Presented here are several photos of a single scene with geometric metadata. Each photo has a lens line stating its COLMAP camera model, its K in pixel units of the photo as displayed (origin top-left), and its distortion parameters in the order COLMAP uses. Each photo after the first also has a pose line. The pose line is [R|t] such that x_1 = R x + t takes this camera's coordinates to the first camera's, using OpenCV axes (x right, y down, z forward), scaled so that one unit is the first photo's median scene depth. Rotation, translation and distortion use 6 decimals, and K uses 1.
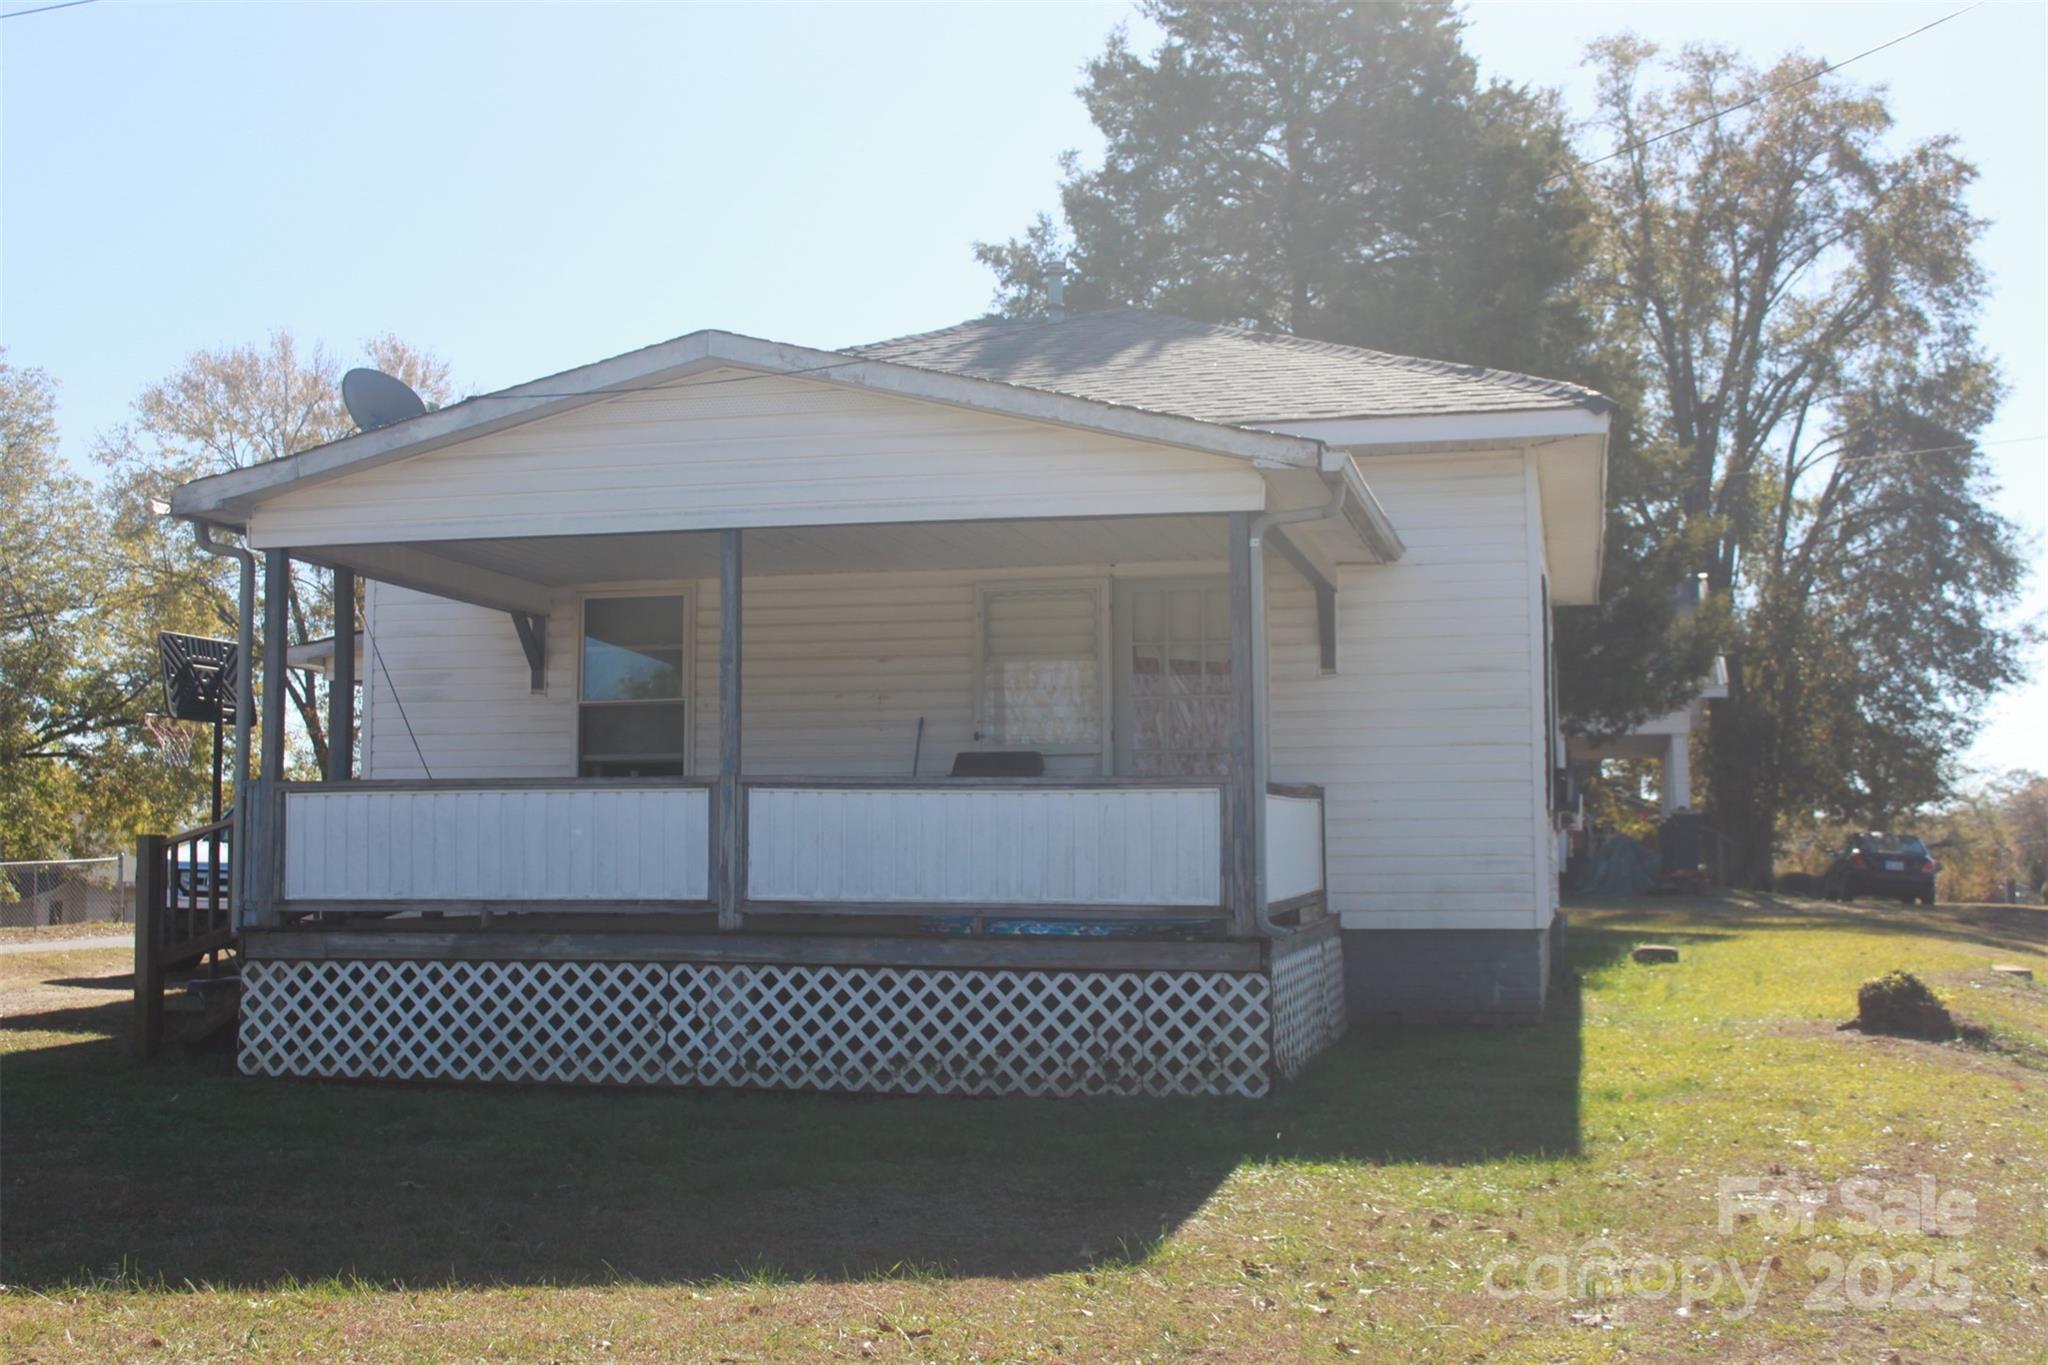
lens RADIAL K [[2353.2, 0, 996.2], [0, 2353.2, 673.9], [0, 0, 1]] dist [-0.076685, 0.000000]
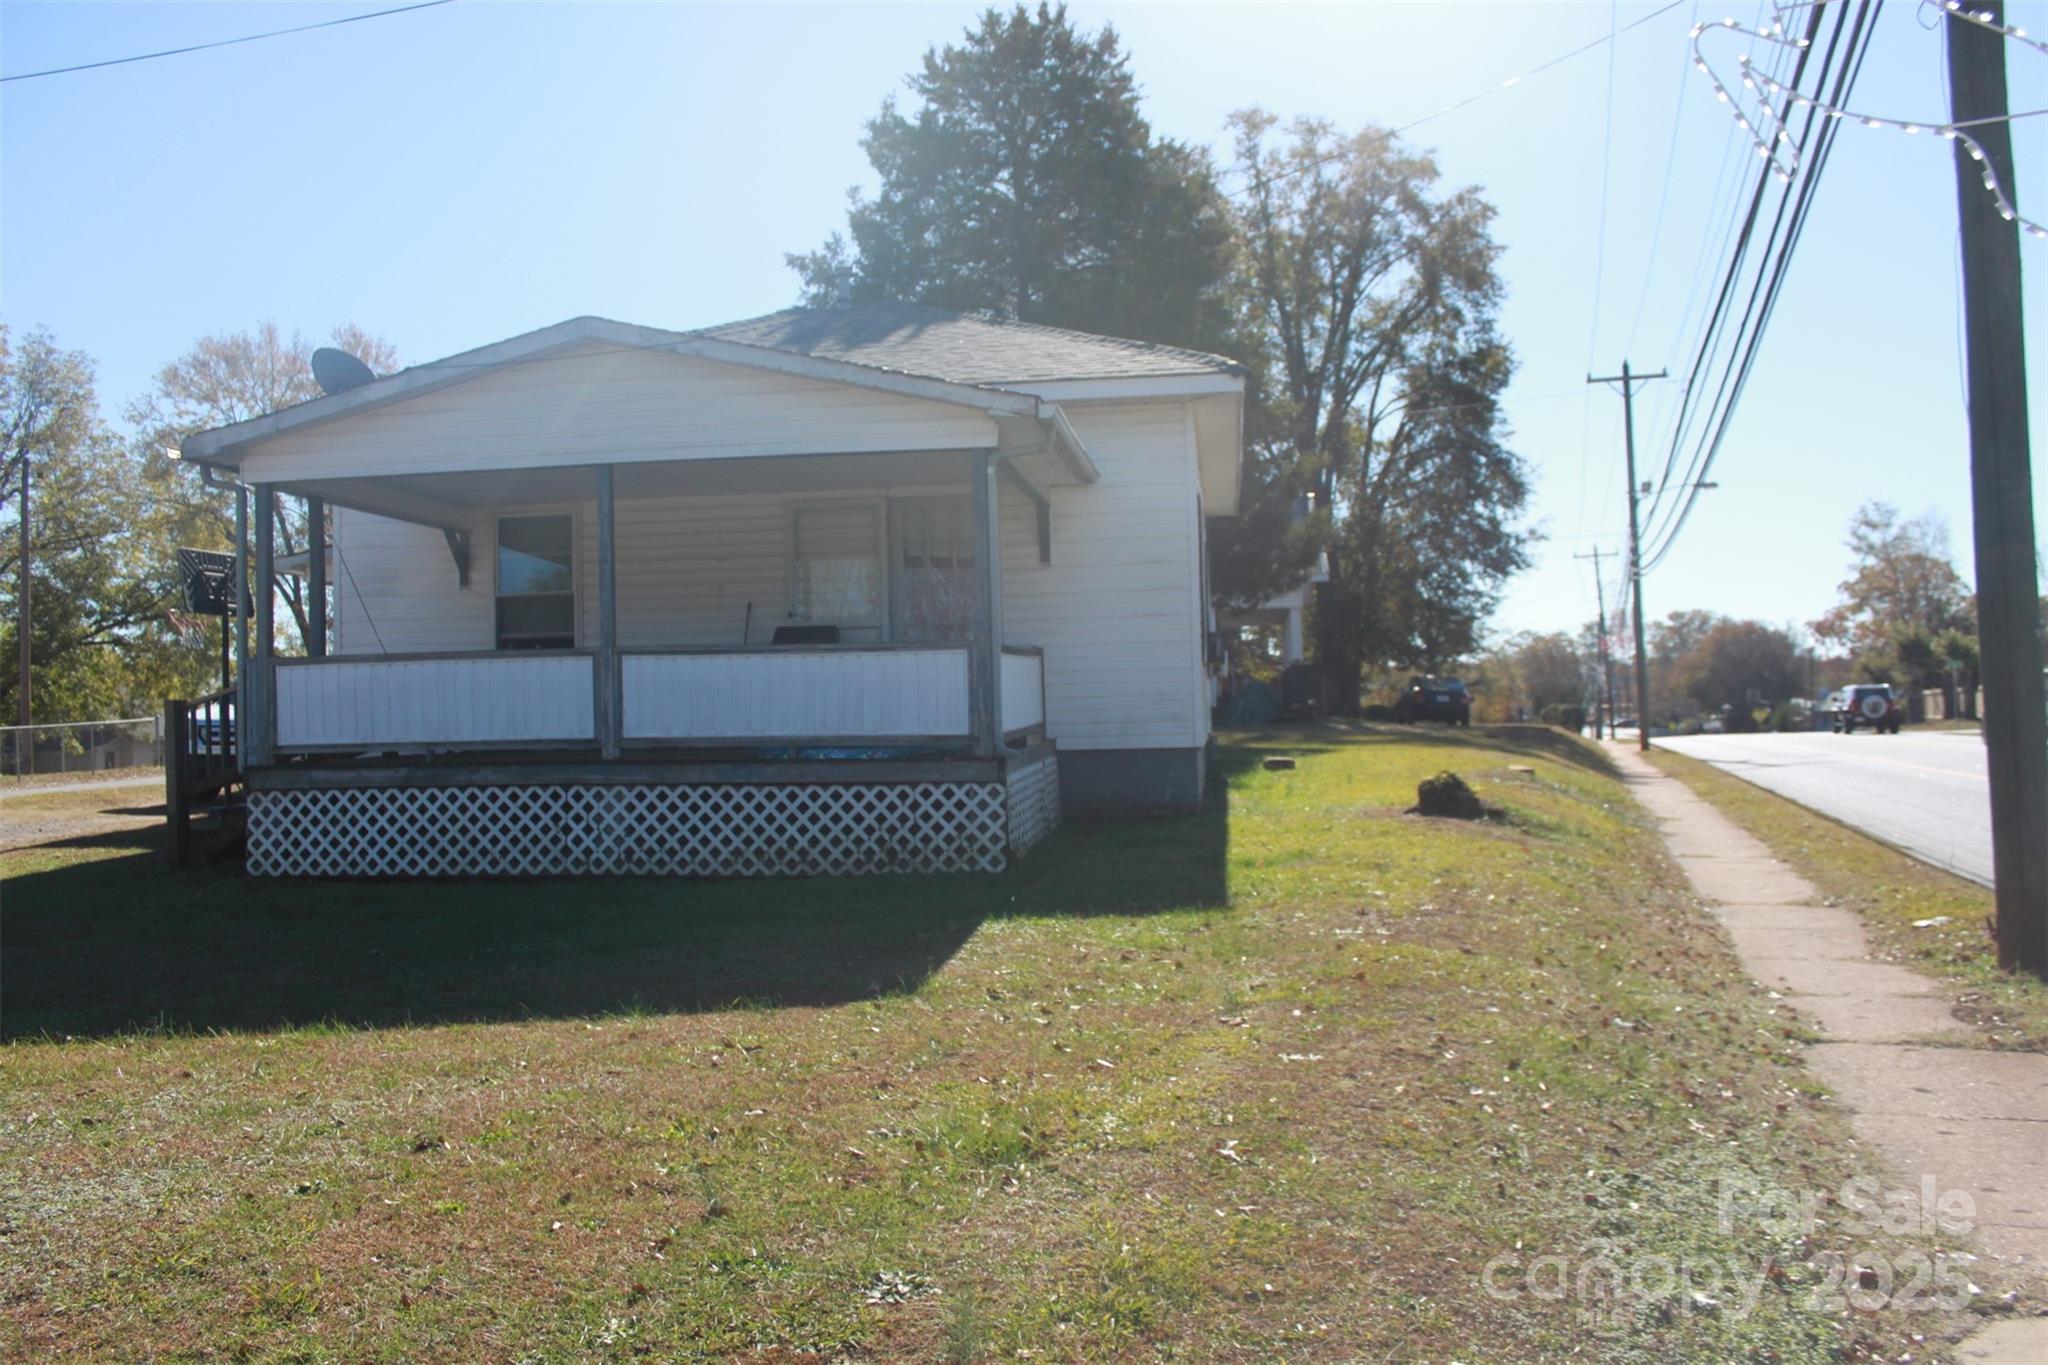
lens RADIAL K [[1707.4, 0, 1006.5], [0, 1707.4, 672.4], [0, 0, 1]] dist [-0.165817, 0.144660]
pose [[0.993173, -0.018304, 0.115210, 0.002269], [0.011332, 0.998080, 0.060886, 0.001326], [-0.116103, -0.059165, 0.991473, 0.005925]]
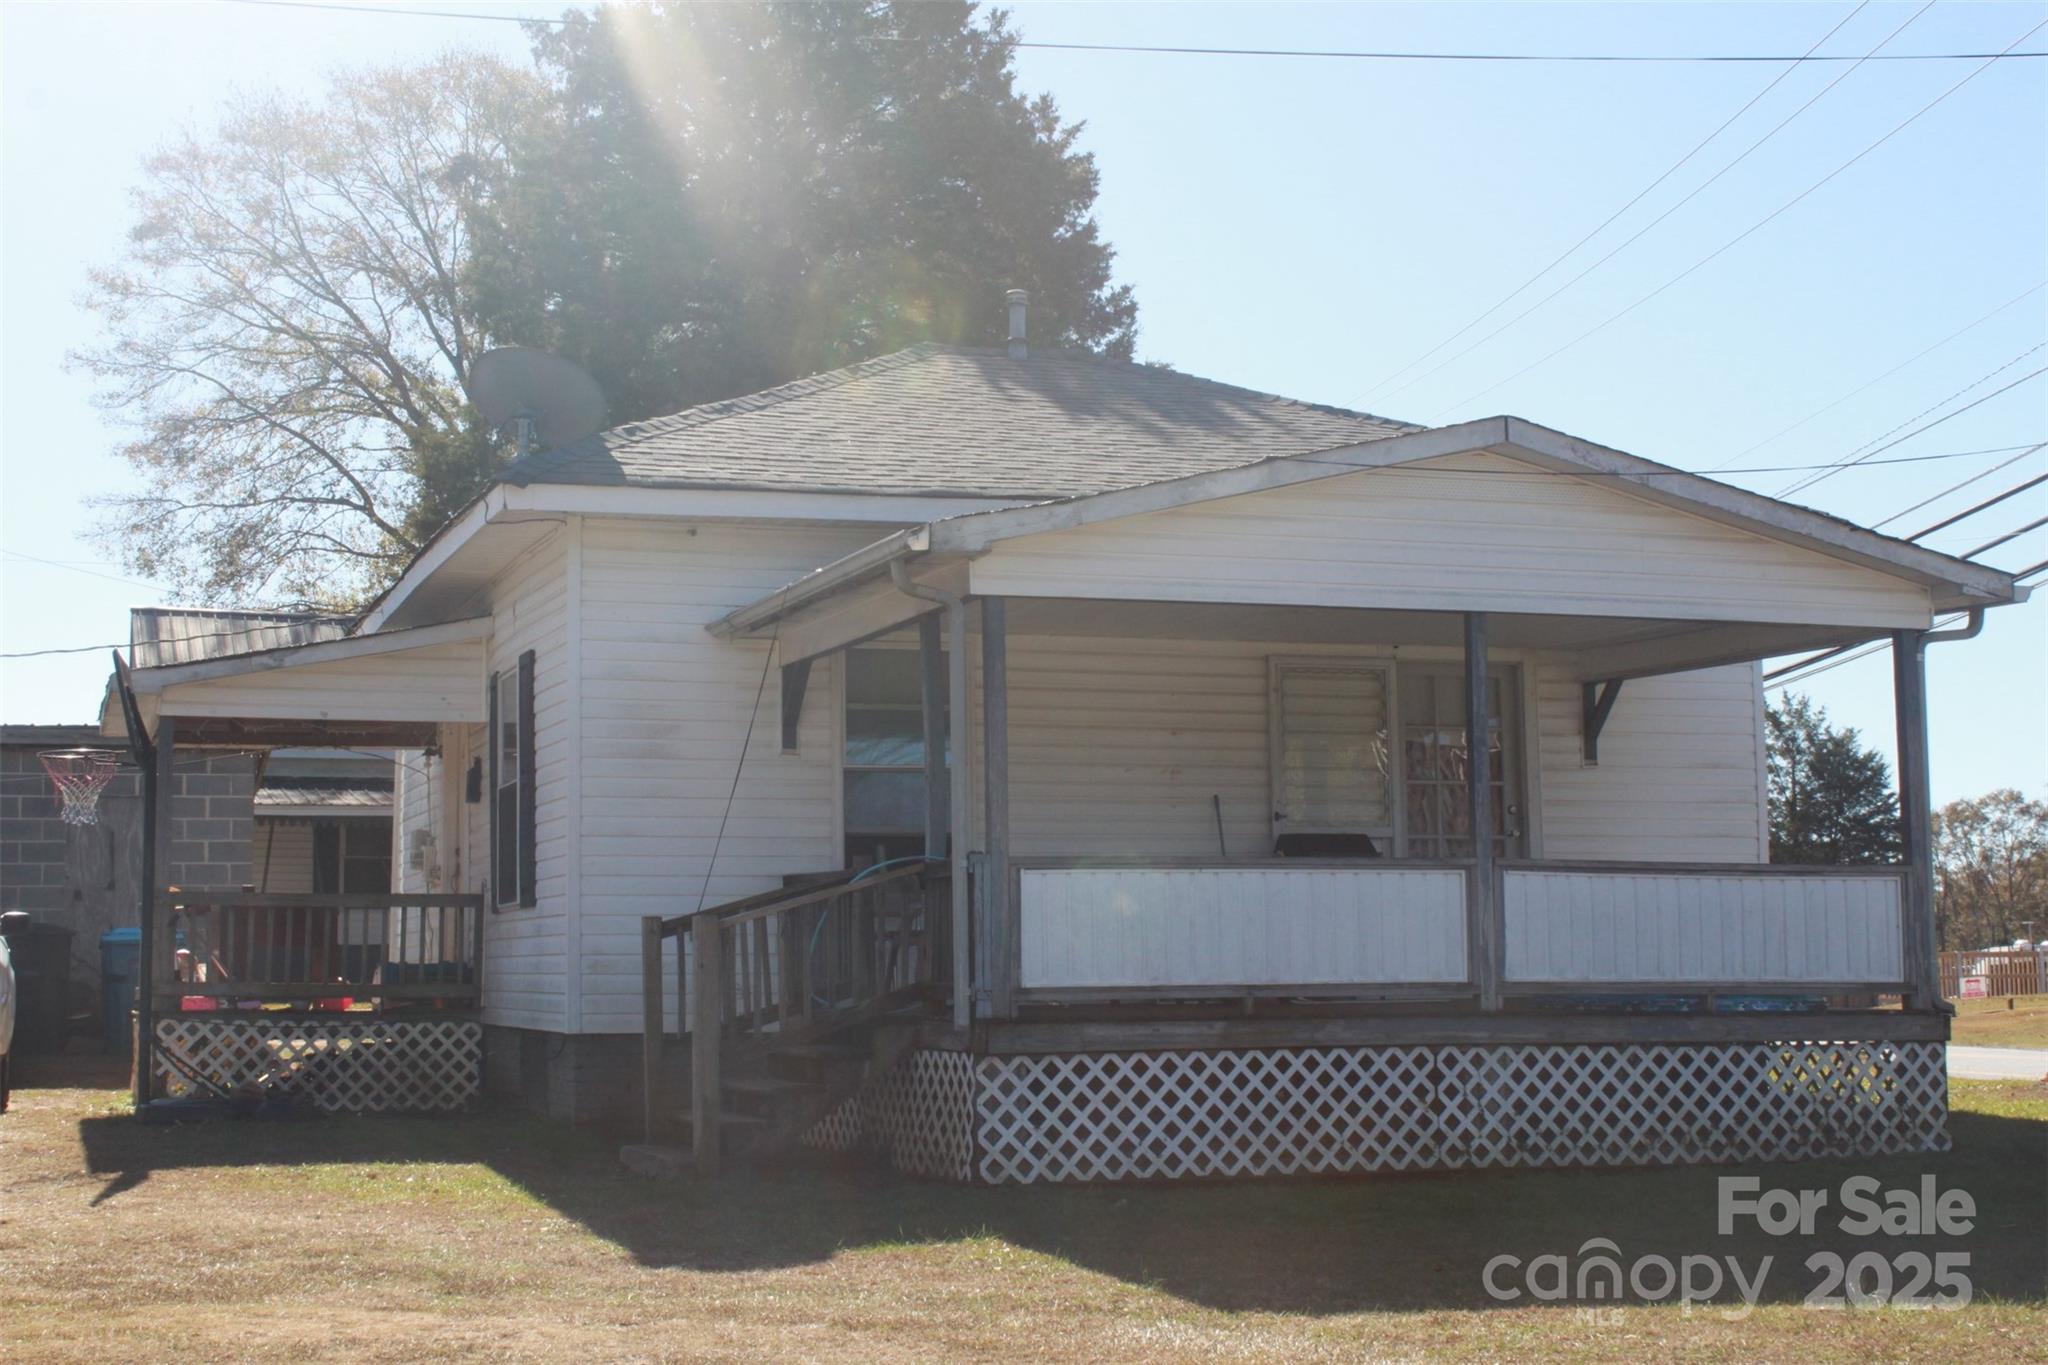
lens RADIAL K [[2986.0, 0, 1007.4], [0, 2986.0, 684.7], [0, 0, 1]] dist [-0.024751, 0.000000]
pose [[0.845008, 0.046905, 0.532692, -0.955325], [-0.040374, 0.998898, -0.023912, 0.008002], [-0.533227, -0.001301, 0.845971, 0.029793]]
